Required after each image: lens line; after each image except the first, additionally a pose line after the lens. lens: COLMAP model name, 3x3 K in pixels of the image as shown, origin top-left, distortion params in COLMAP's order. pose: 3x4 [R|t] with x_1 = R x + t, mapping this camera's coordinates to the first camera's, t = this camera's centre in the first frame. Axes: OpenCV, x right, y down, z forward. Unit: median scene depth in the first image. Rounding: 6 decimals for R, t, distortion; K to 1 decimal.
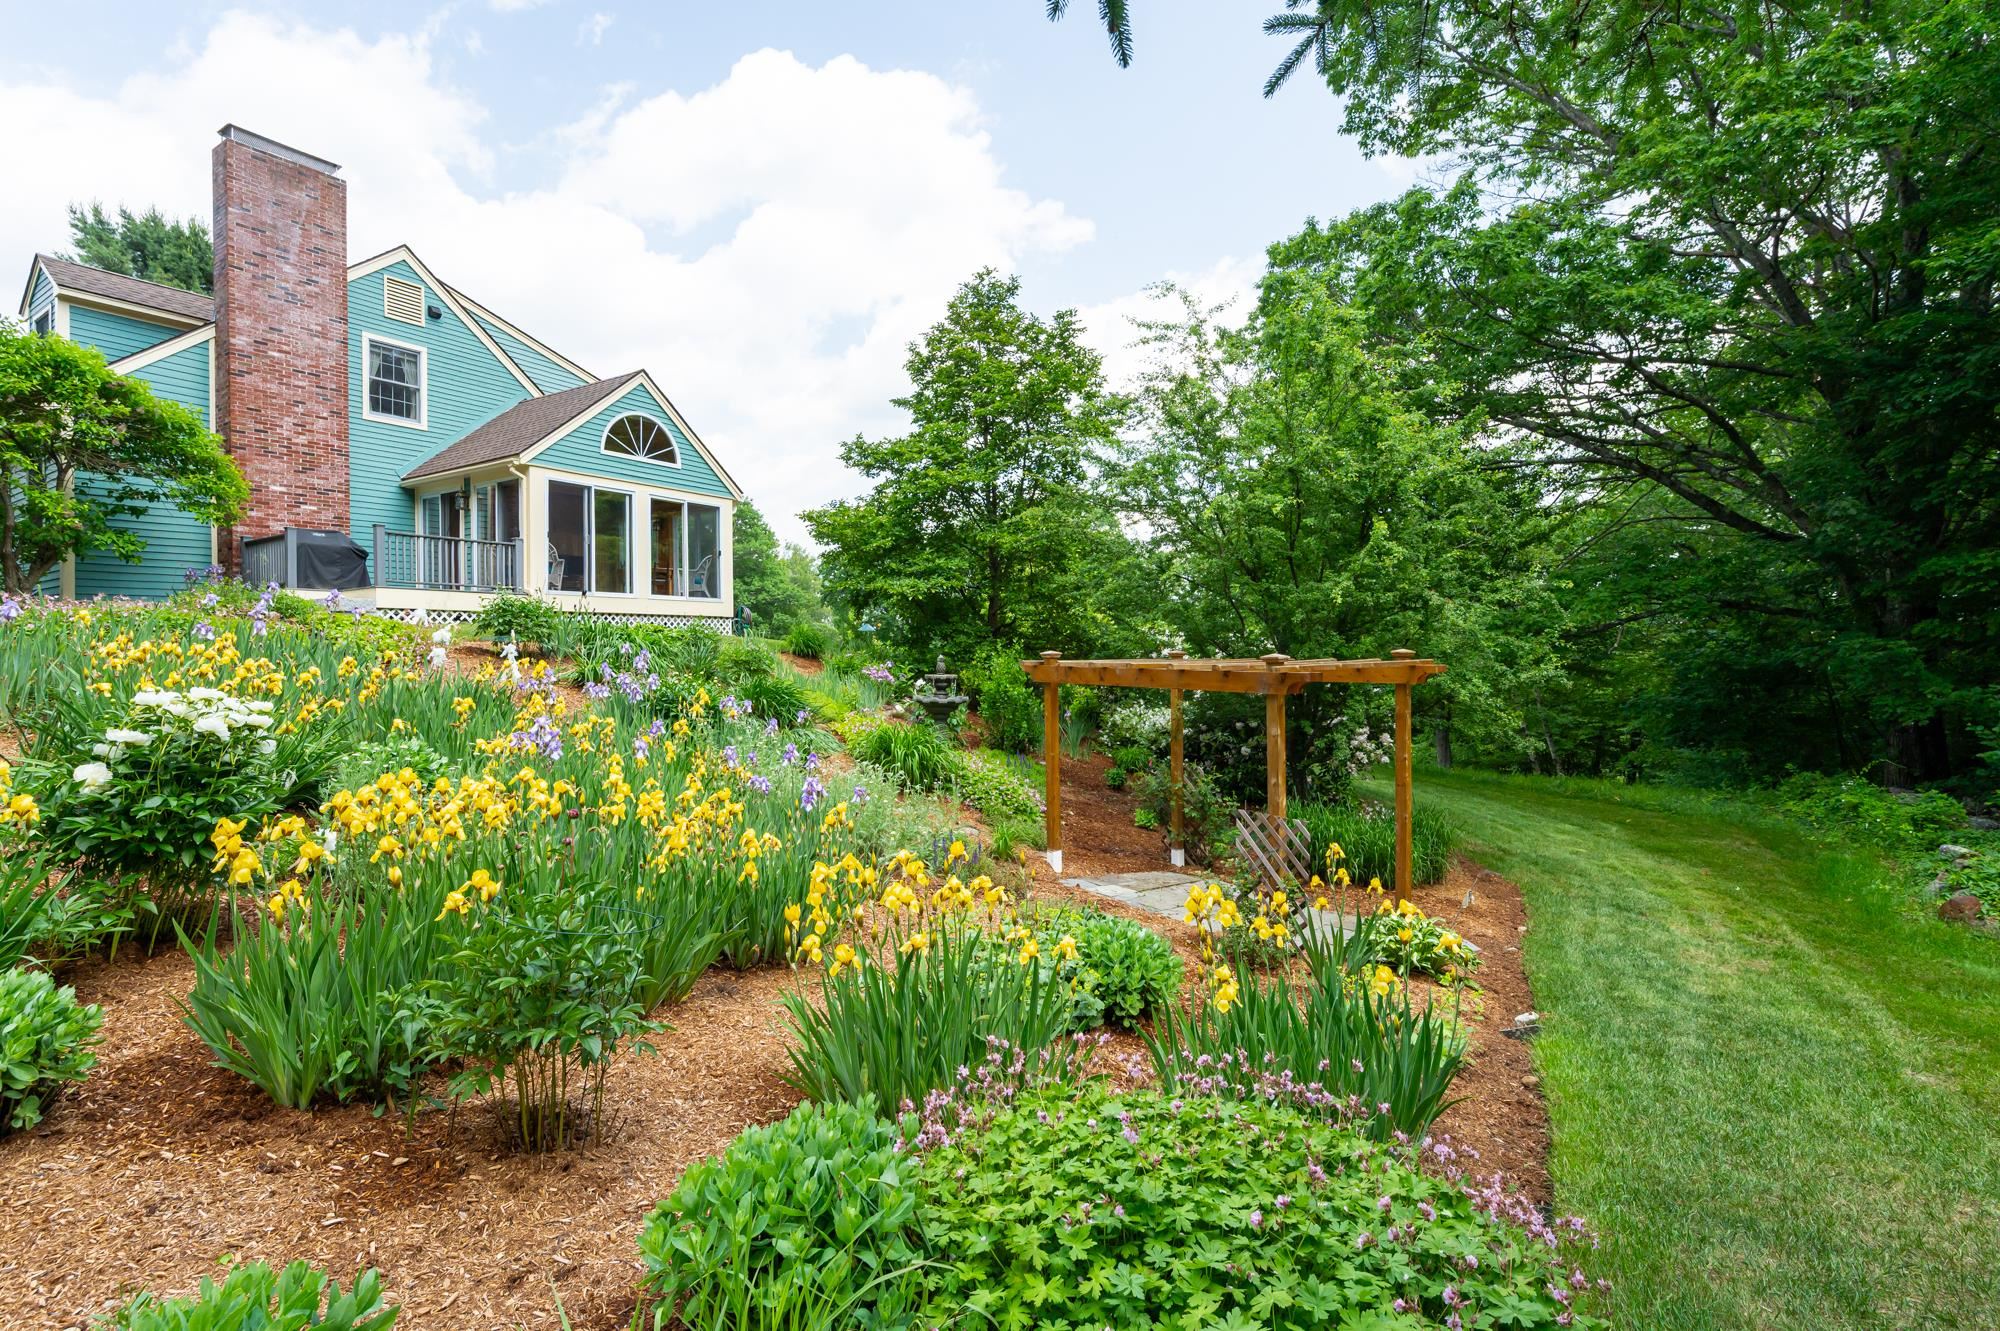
lens RADIAL K [[903.9, 0, 1008.5], [0, 903.9, 655.5], [0, 0, 1]] dist [-0.036358, 0.000669]
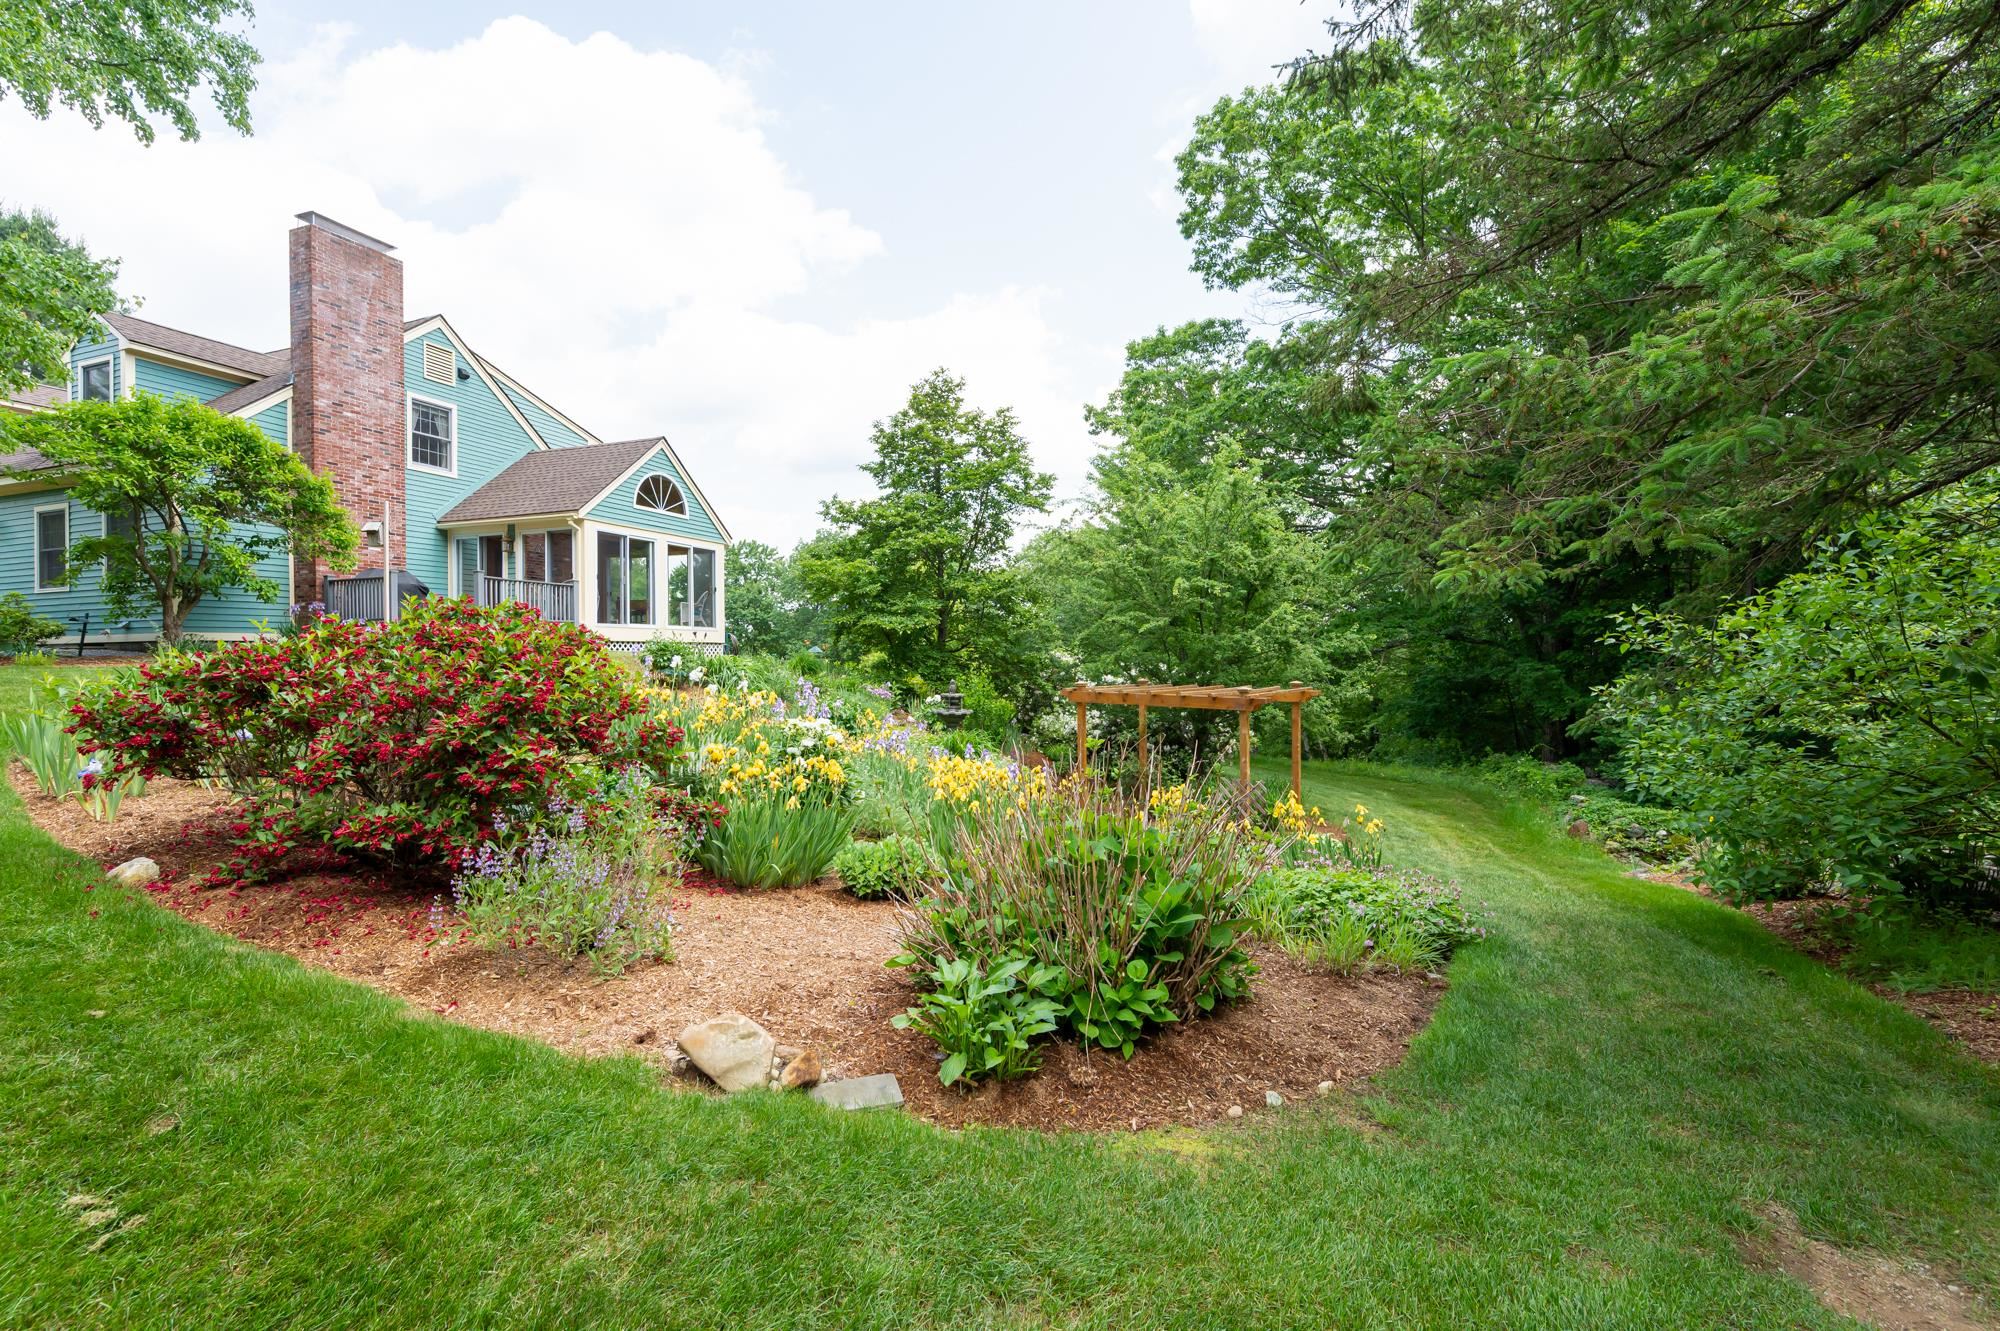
lens RADIAL K [[909.1, 0, 984.4], [0, 909.1, 670.4], [0, 0, 1]] dist [-0.070259, 0.000312]
pose [[0.975152, -0.001766, 0.221528, -0.254269], [-0.000636, 0.999942, 0.010770, -0.021645], [-0.221534, -0.010644, 0.975095, -0.256631]]
